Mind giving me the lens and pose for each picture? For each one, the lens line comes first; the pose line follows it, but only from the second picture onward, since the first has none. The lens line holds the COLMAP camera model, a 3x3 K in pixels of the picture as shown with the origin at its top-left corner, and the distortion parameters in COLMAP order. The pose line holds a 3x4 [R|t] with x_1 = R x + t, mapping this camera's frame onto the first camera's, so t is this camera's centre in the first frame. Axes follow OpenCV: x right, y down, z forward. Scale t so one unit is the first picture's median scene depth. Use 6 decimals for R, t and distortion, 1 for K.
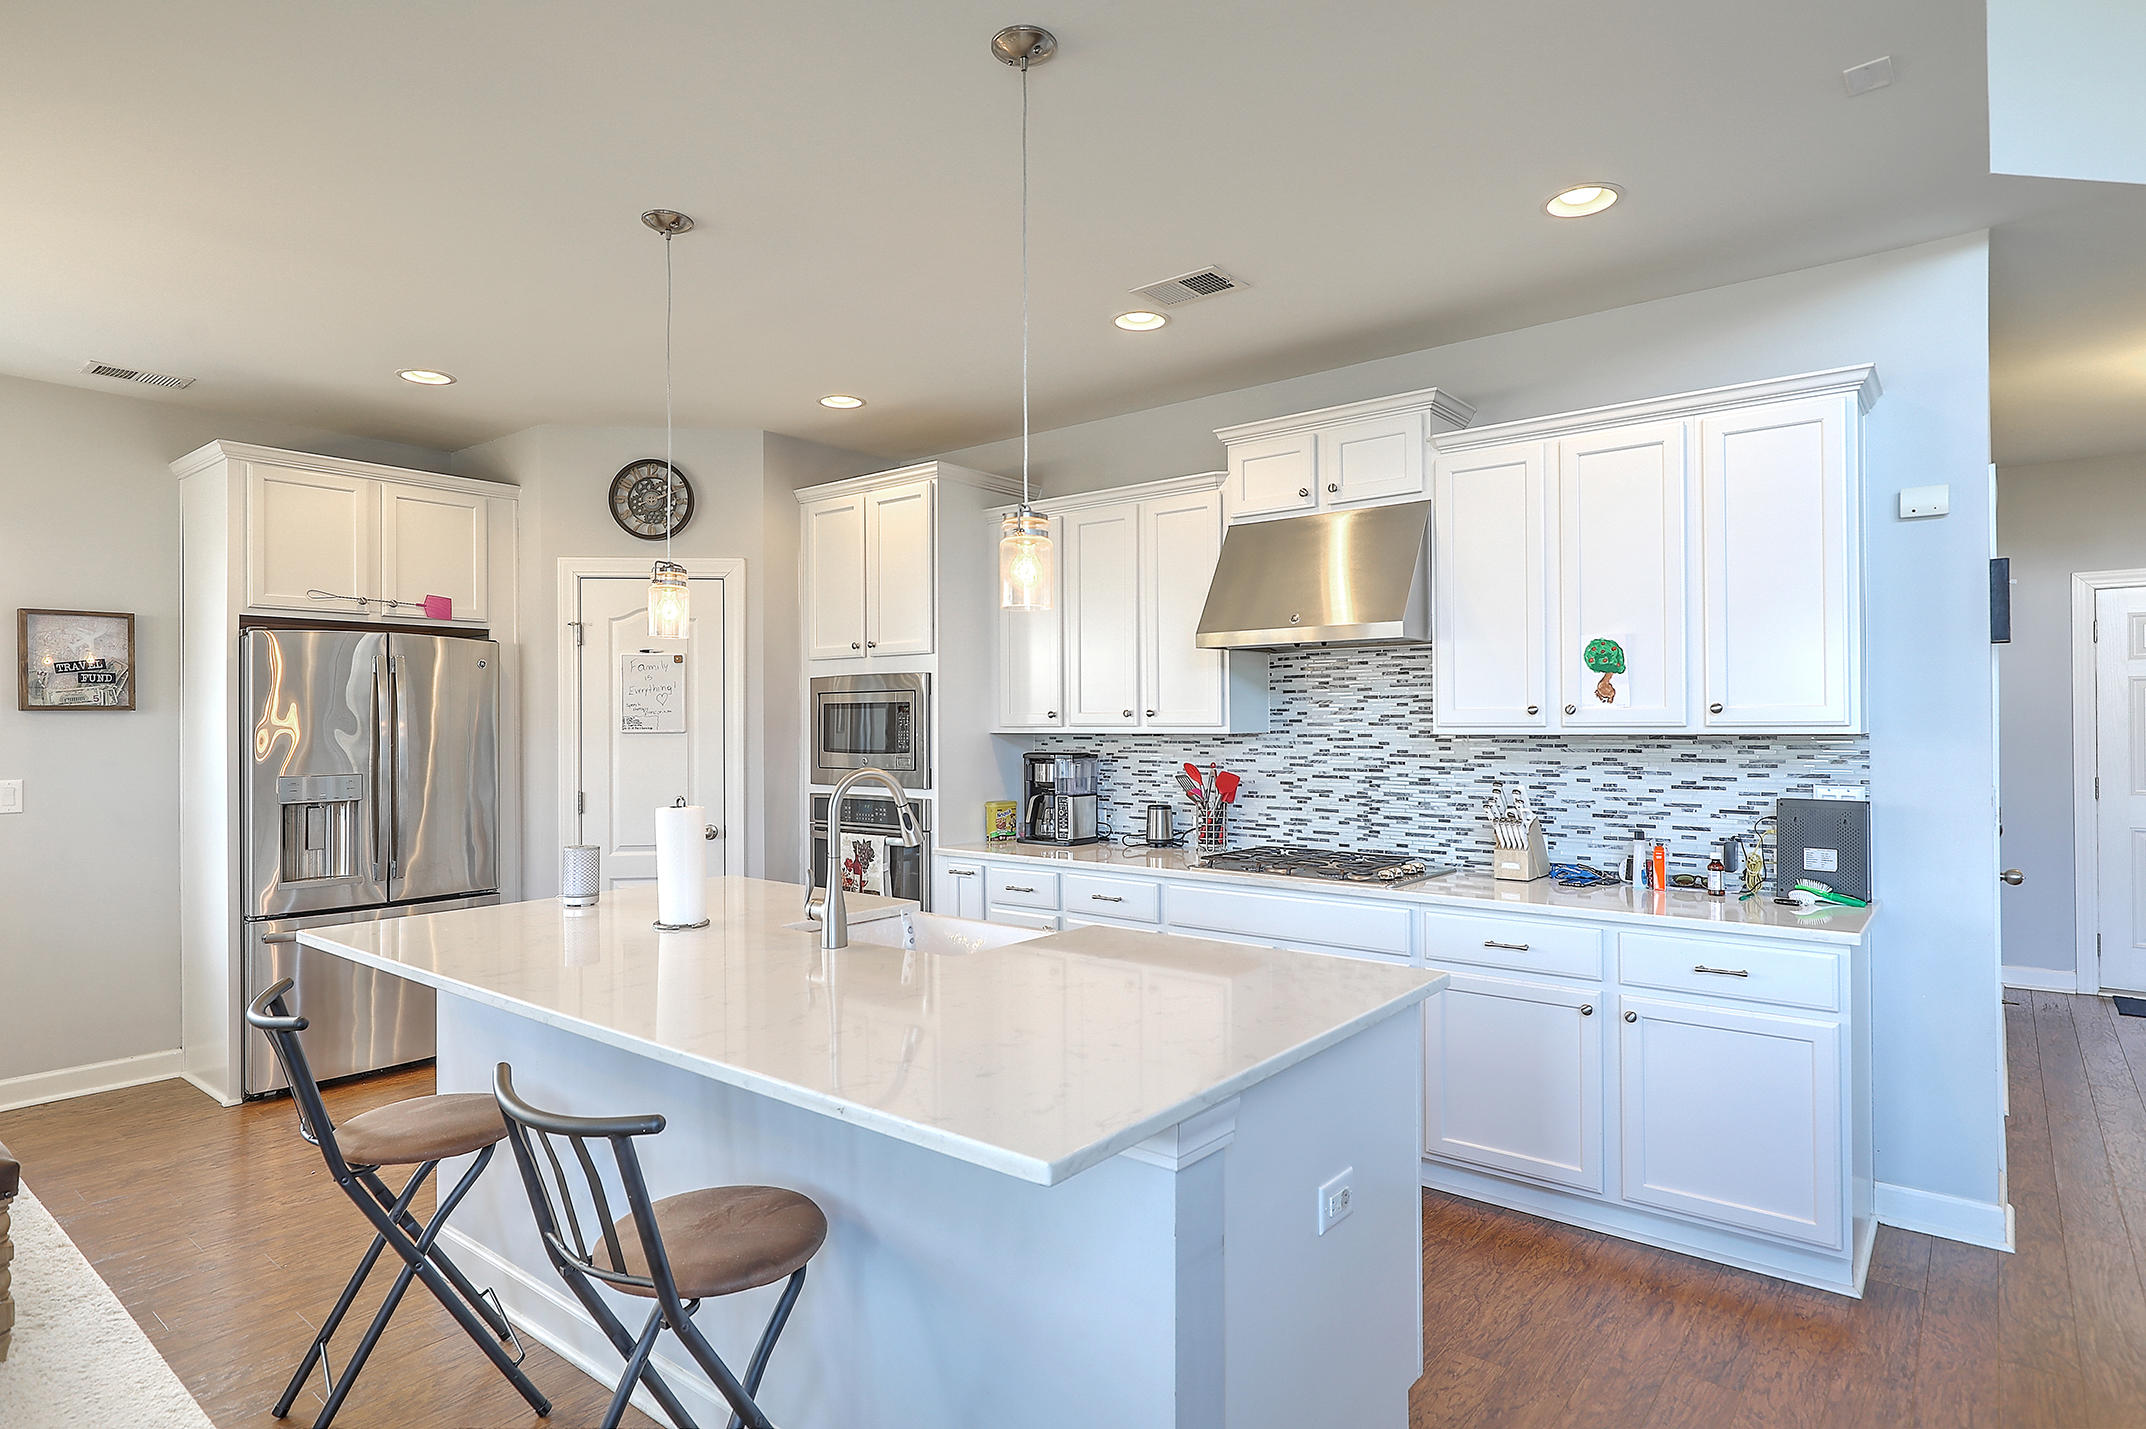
lens RADIAL K [[1138.0, 0, 1075.9], [0, 1138.0, 722.0], [0, 0, 1]] dist [-0.001778, 0.001143]
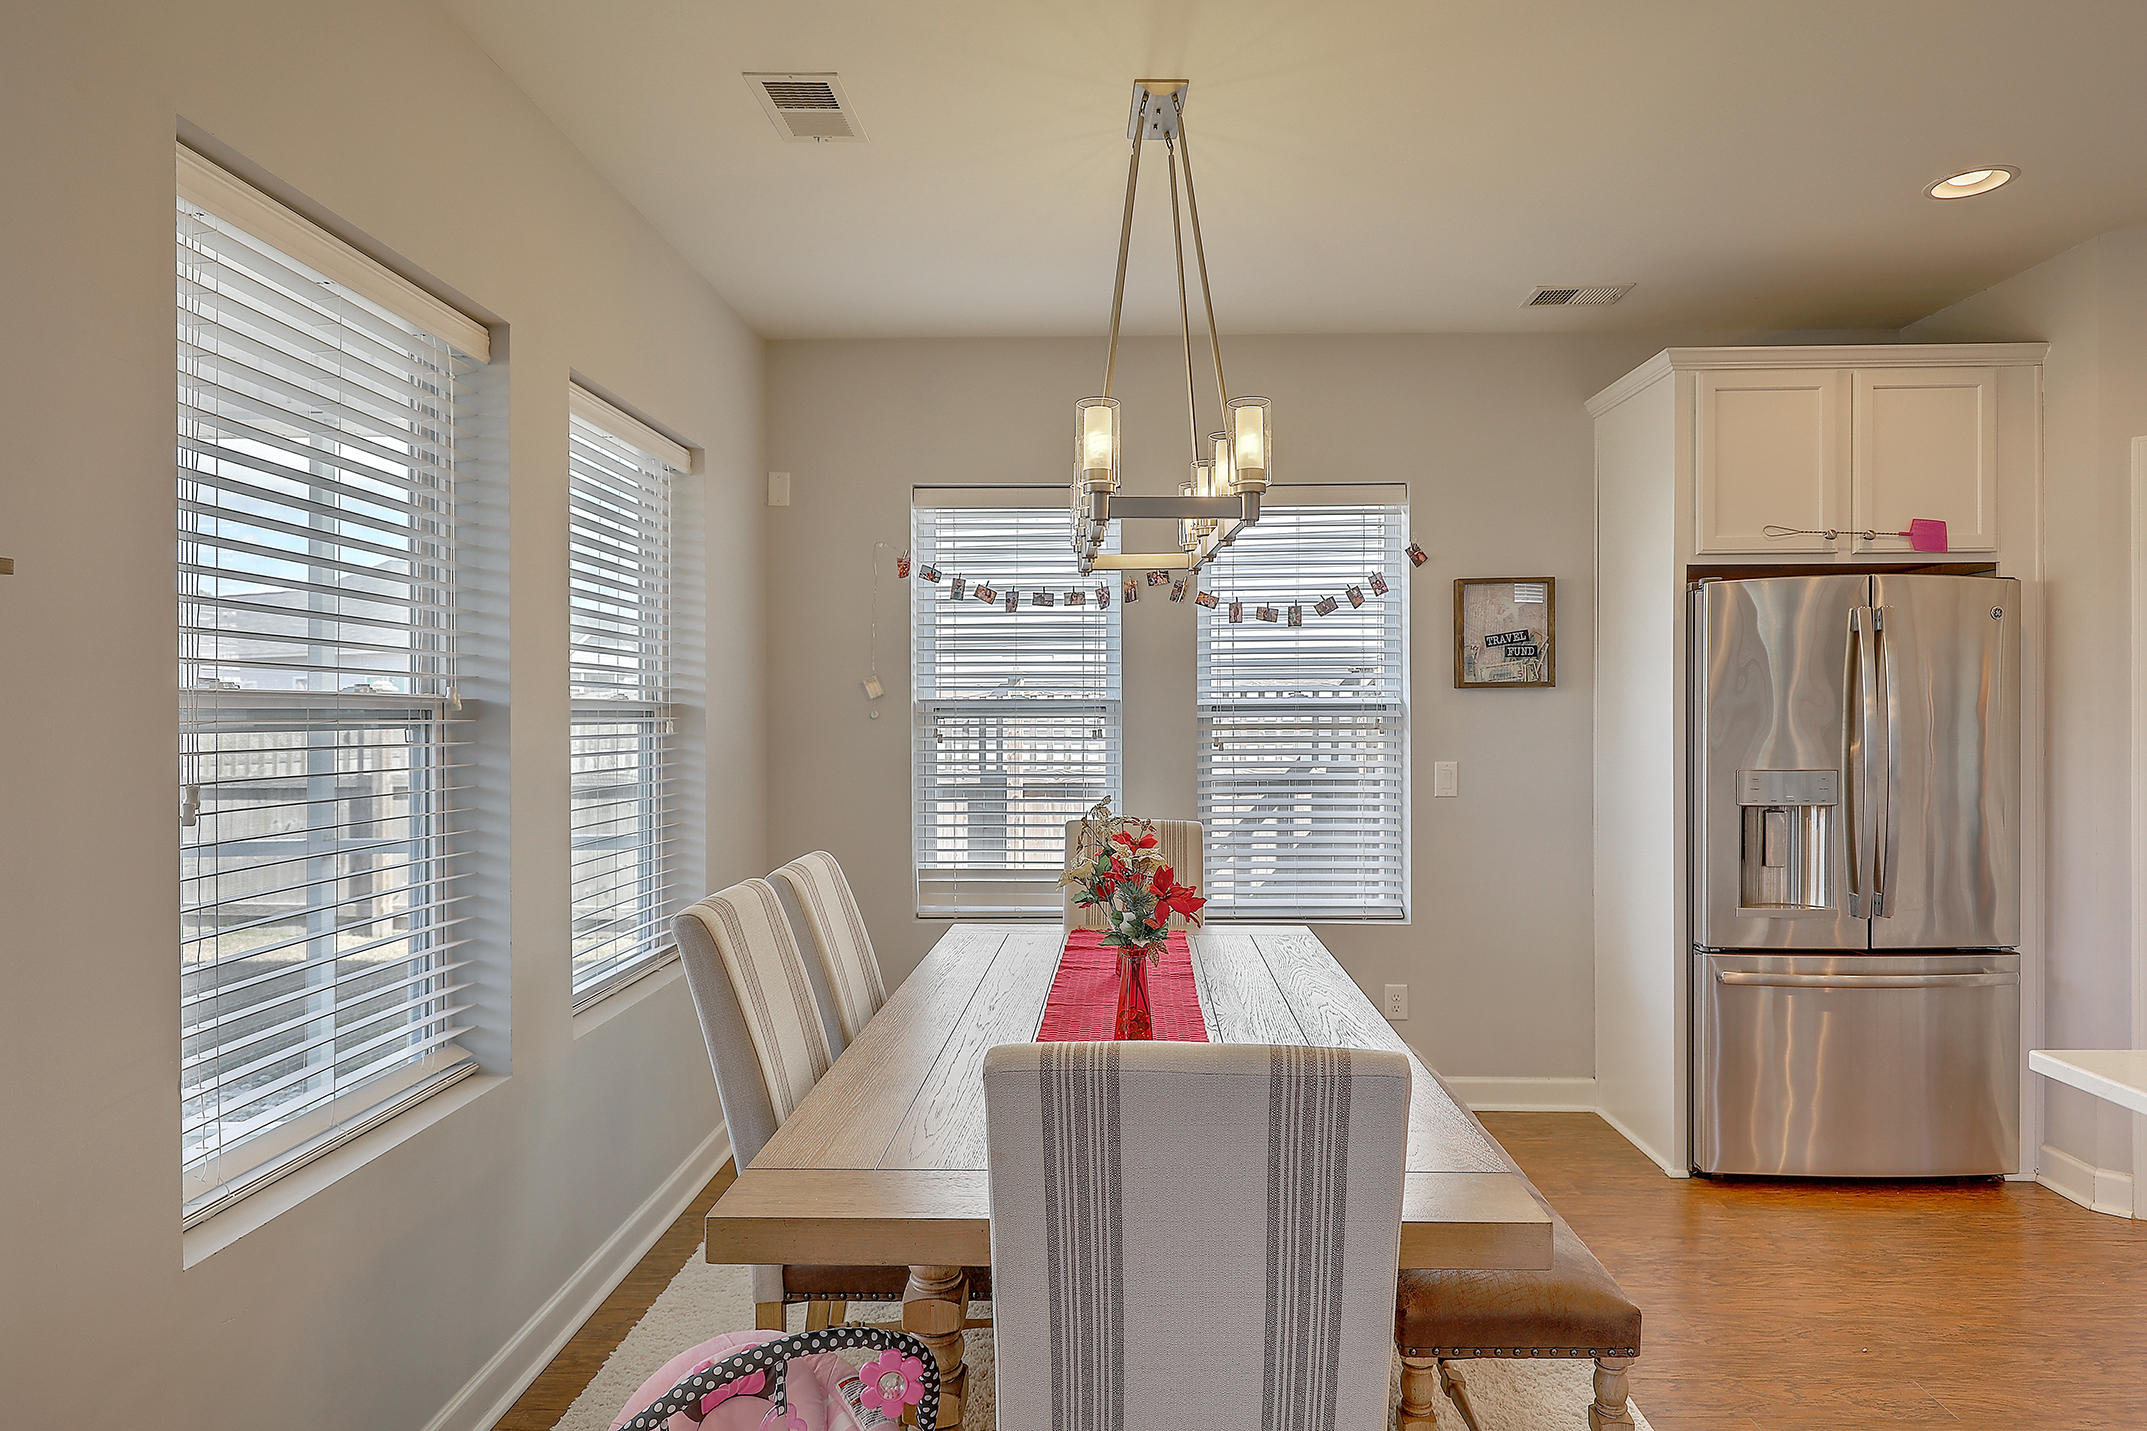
lens RADIAL K [[1190.8, 0, 1086.2], [0, 1190.8, 706.9], [0, 0, 1]] dist [0.003921, -0.002280]
pose [[0.598412, 0.000496, -0.801189, -0.307753], [-0.000026, 1.000000, 0.000600, 0.004898], [0.801189, -0.000338, 0.598412, 0.156593]]
